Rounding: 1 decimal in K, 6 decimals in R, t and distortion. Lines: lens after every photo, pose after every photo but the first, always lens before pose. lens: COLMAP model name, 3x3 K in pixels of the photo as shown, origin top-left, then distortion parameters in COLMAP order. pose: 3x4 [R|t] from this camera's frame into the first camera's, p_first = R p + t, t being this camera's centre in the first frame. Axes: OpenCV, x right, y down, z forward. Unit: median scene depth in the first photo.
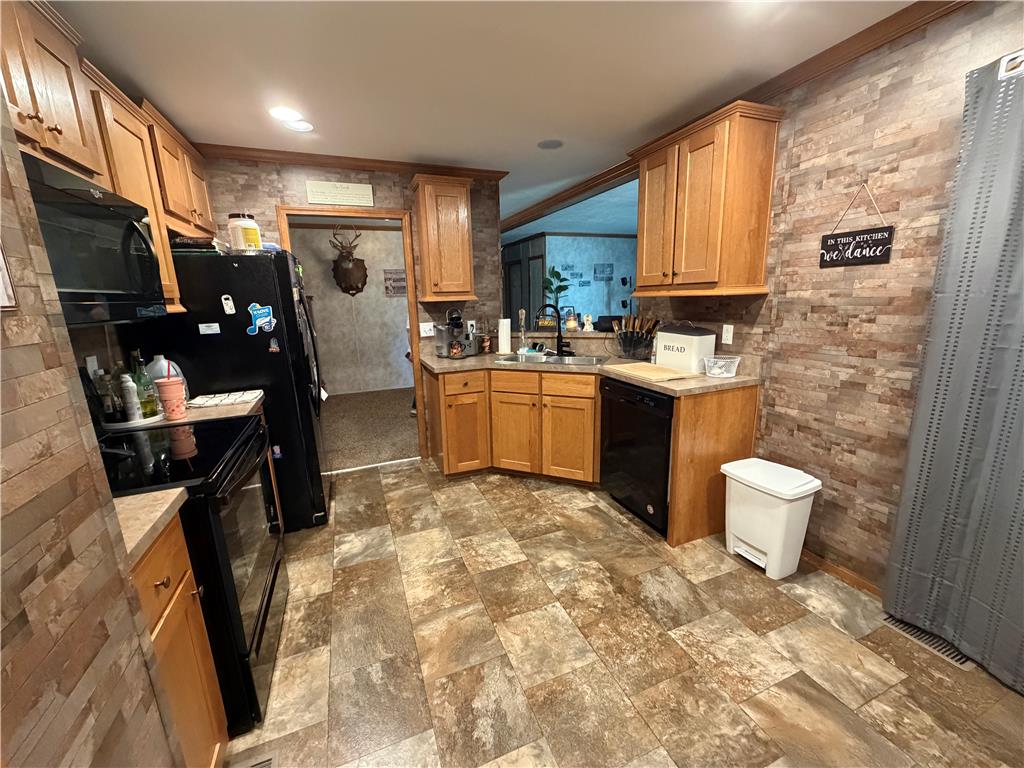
lens RADIAL K [[407.5, 0, 508.7], [0, 407.5, 385.4], [0, 0, 1]] dist [0.001470, 0.000212]
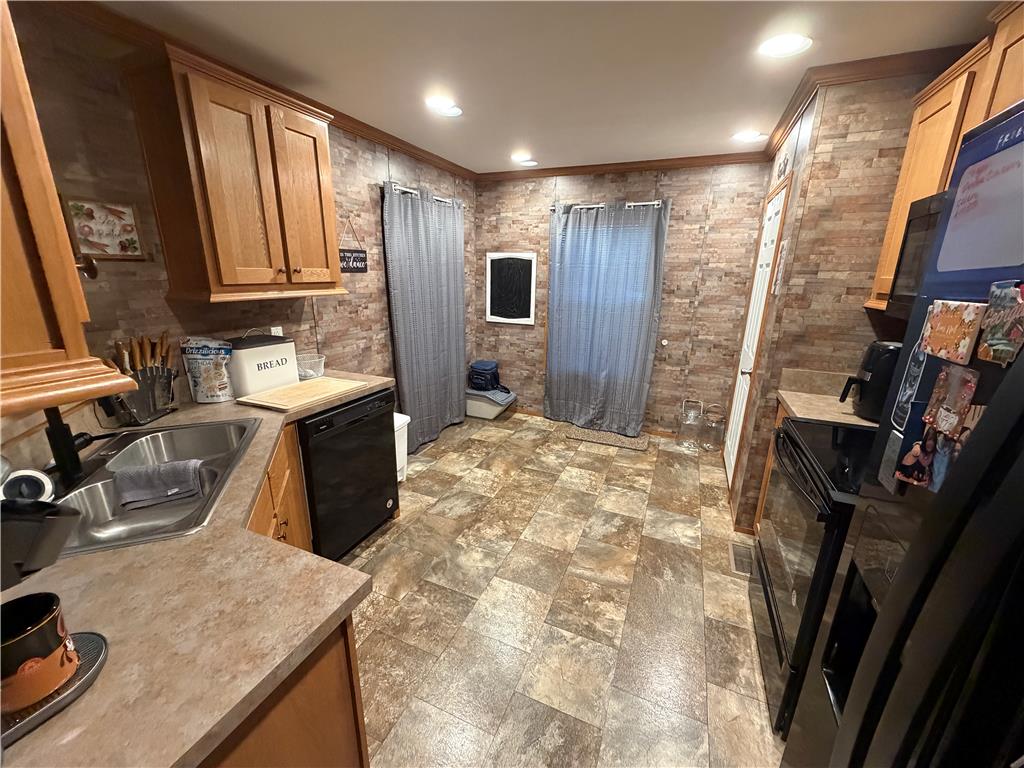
lens RADIAL K [[409.0, 0, 522.4], [0, 409.0, 378.4], [0, 0, 1]] dist [0.055713, -0.000024]
pose [[-0.718049, -0.150840, 0.679450, -0.747909], [0.166741, 0.910521, 0.378352, -0.435752], [-0.675724, 0.384967, -0.628647, 1.786118]]
